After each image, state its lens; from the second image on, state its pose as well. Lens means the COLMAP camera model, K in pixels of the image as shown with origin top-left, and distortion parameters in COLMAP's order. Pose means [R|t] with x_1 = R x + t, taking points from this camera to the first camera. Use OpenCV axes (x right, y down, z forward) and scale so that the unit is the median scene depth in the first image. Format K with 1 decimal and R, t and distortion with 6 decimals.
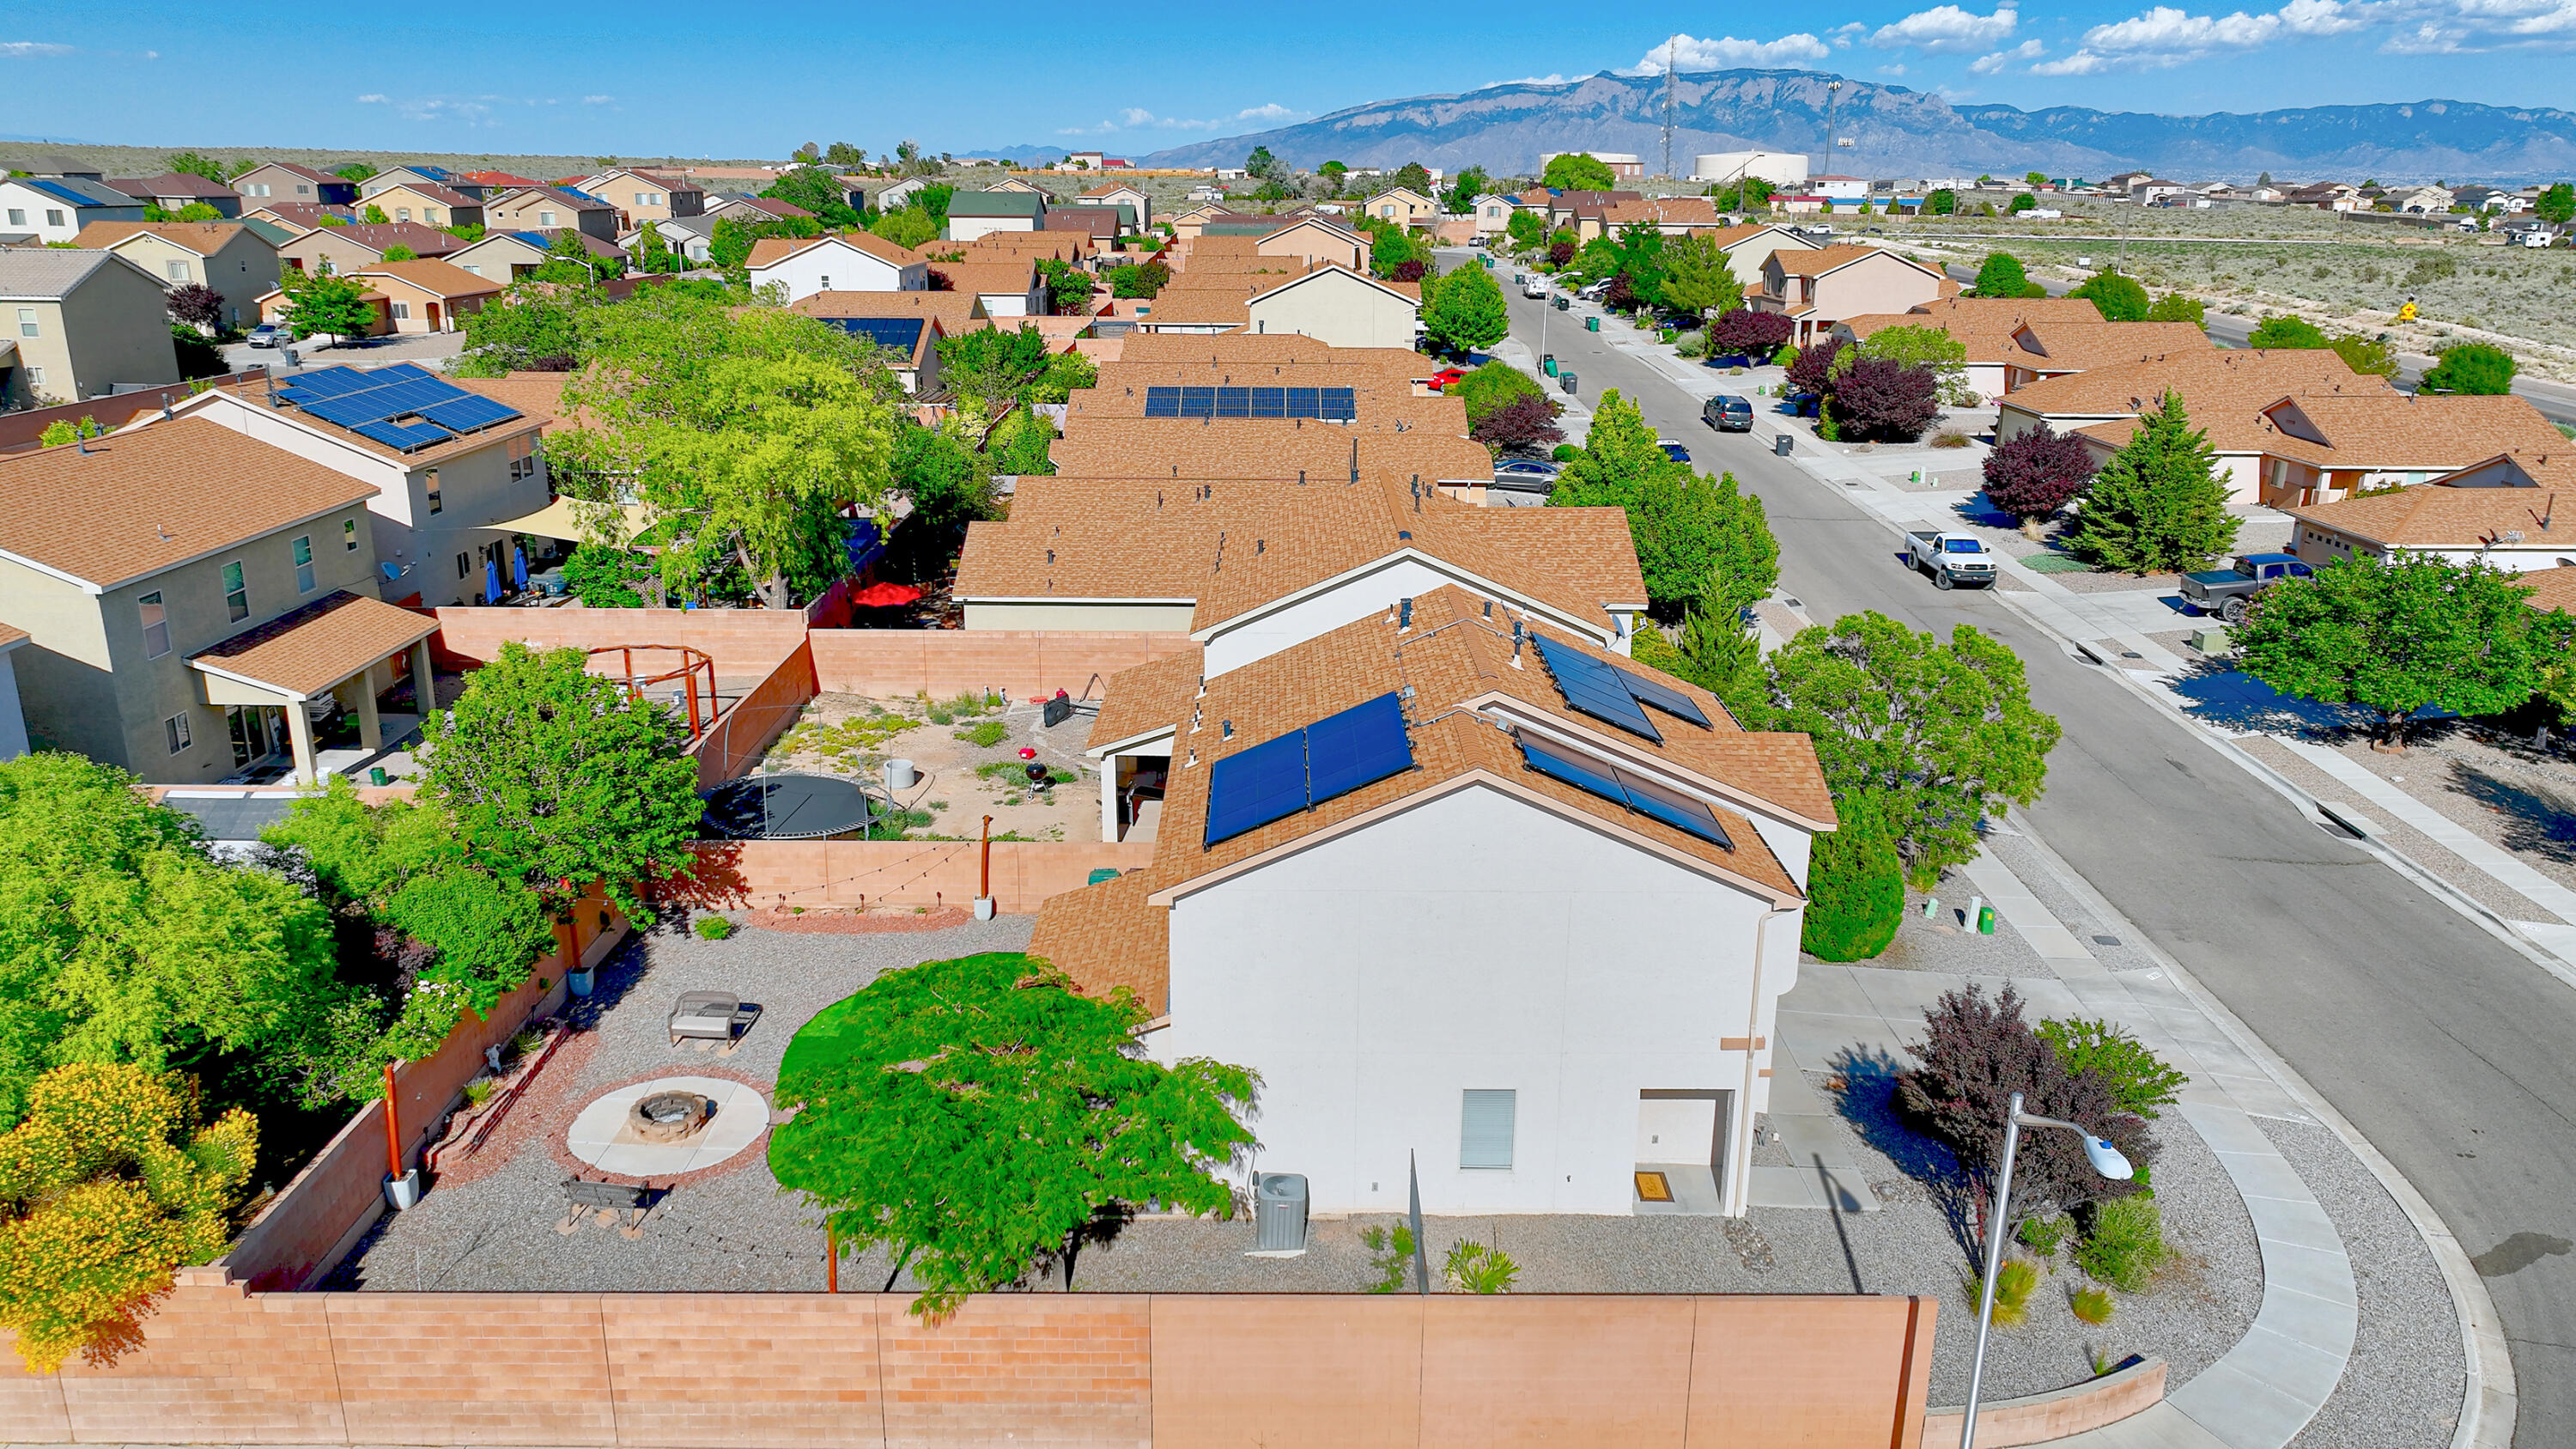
lens RADIAL K [[1816.1, 0, 1267.2], [0, 1816.1, 720.2], [0, 0, 1]] dist [-0.000263, 0.017280]
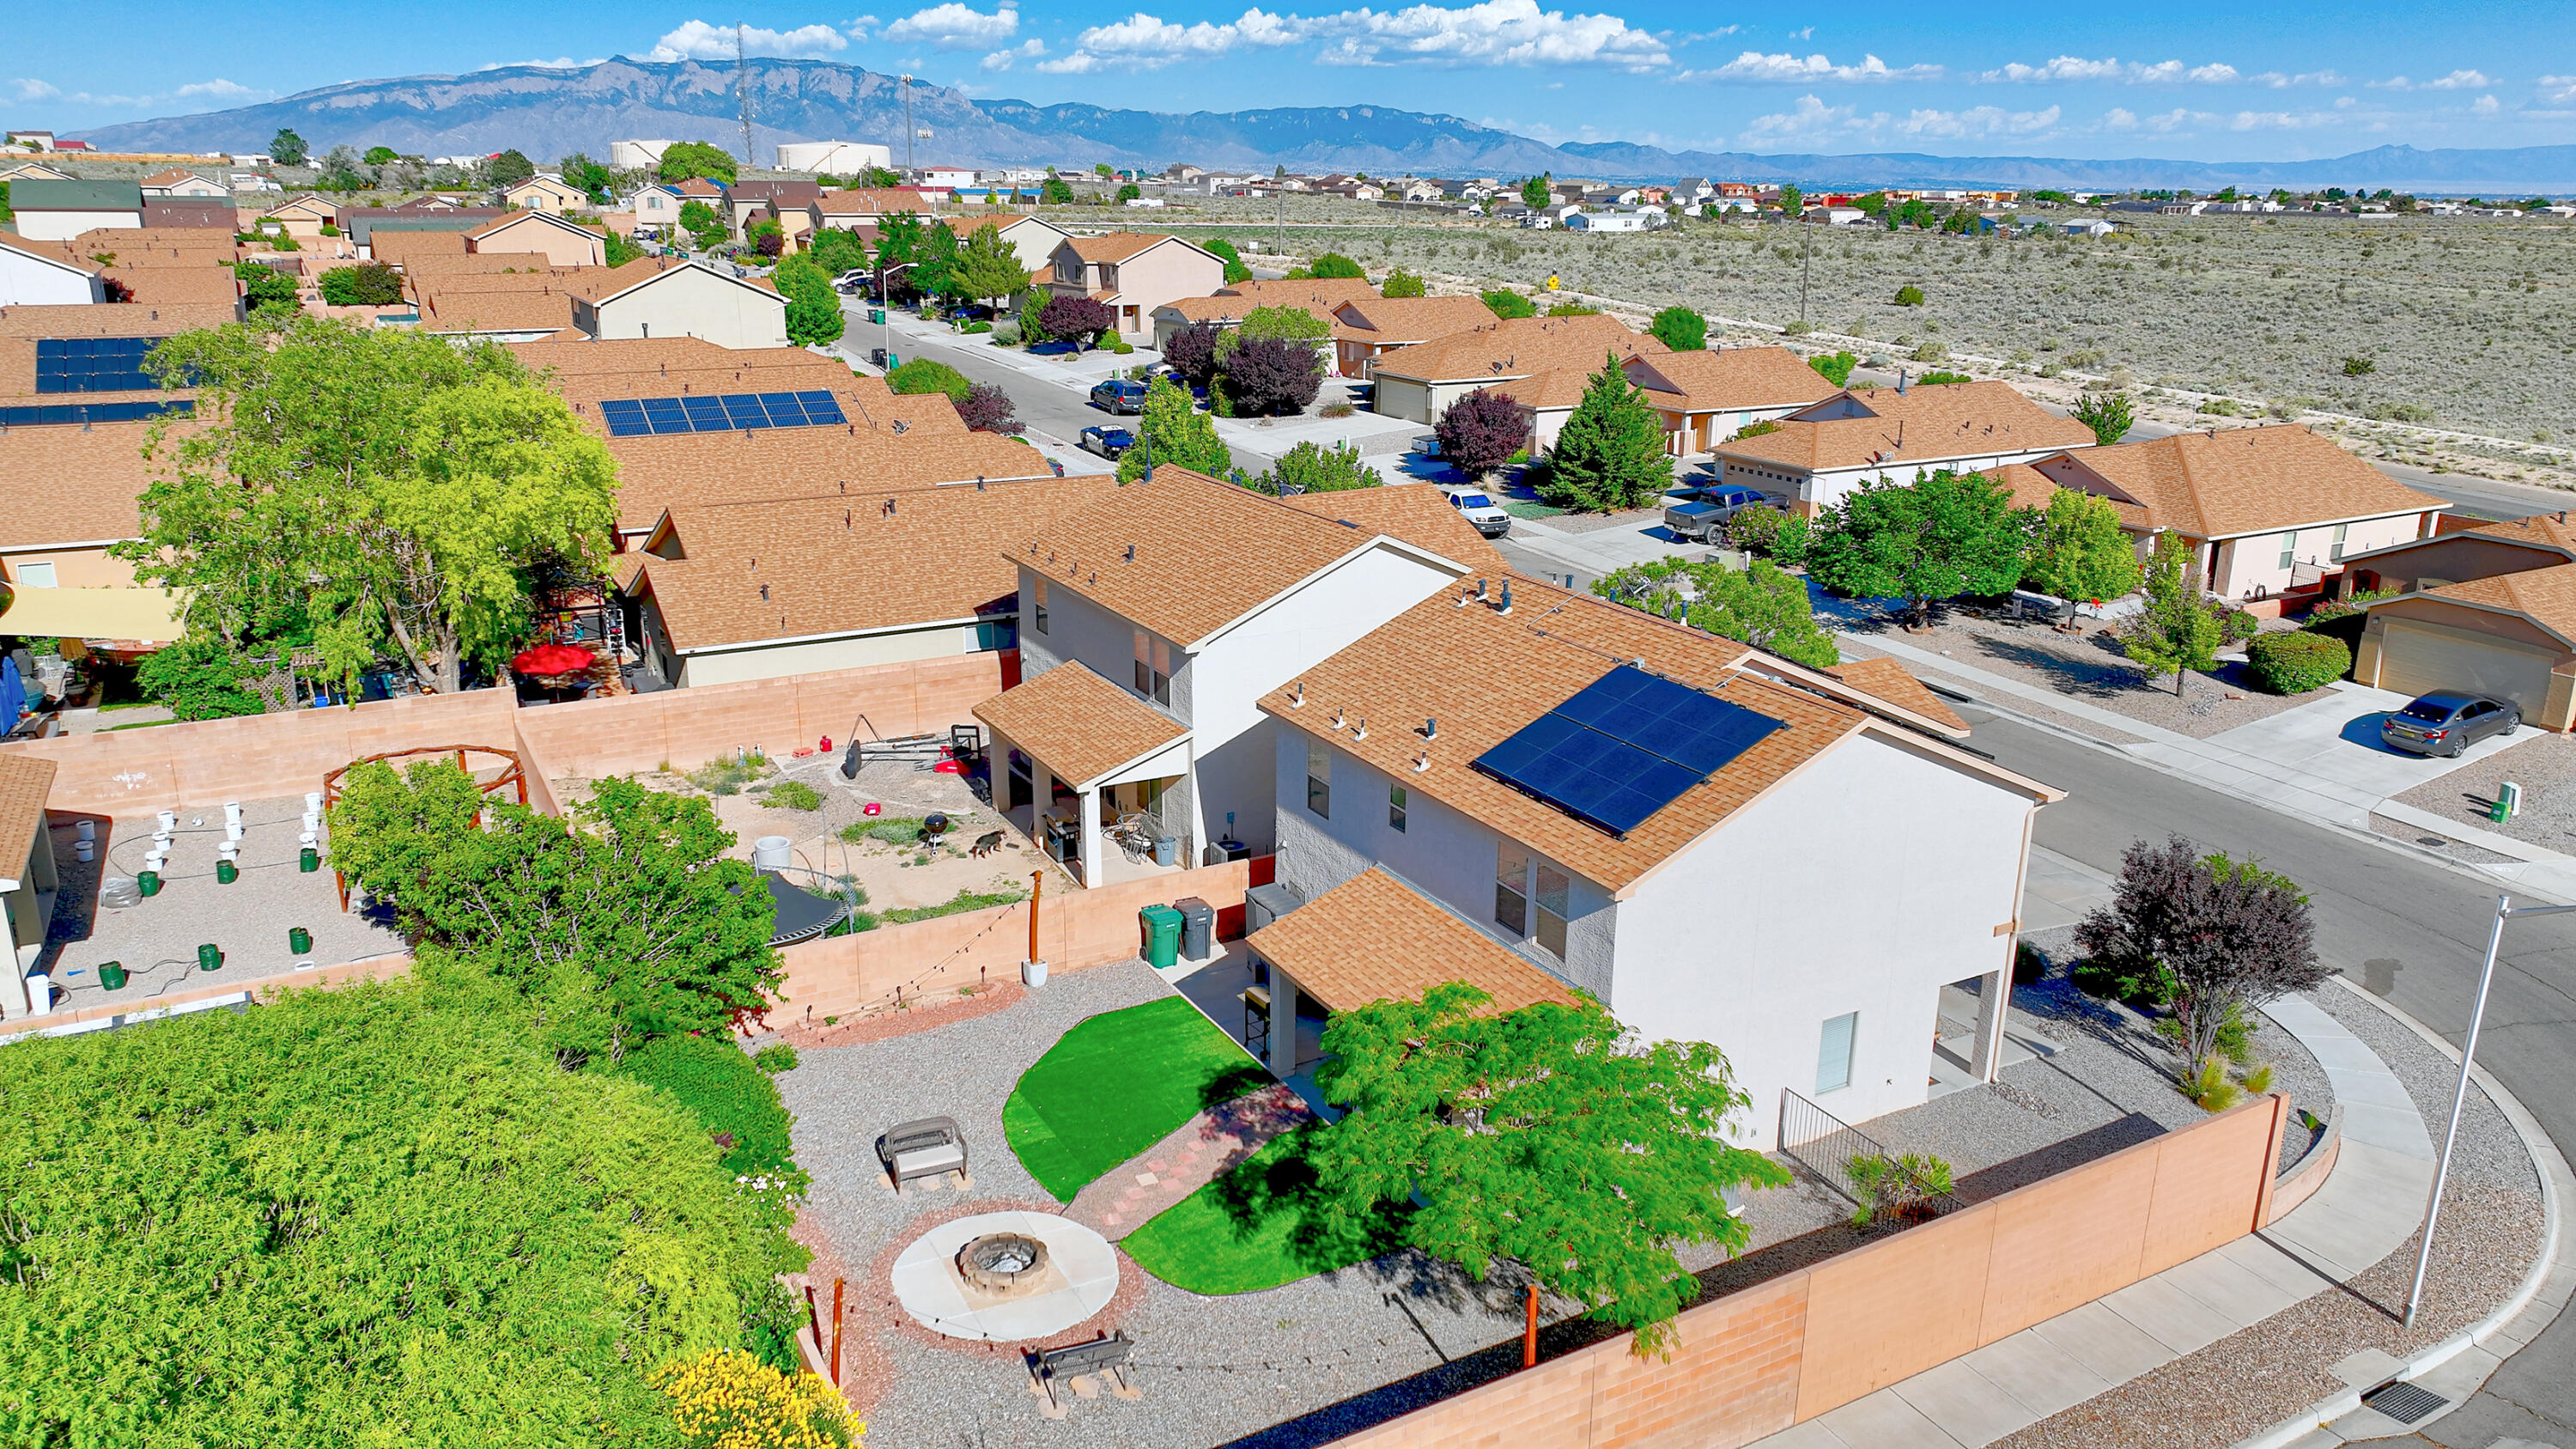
lens RADIAL K [[1816.1, 0, 1281.6], [0, 1816.1, 729.7], [0, 0, 1]] dist [-0.000263, 0.017280]
pose [[0.874788, -0.140887, 0.463570, -0.127584], [0.136426, 0.989702, 0.043344, -0.011080], [-0.464902, 0.025326, 0.885000, 0.039449]]
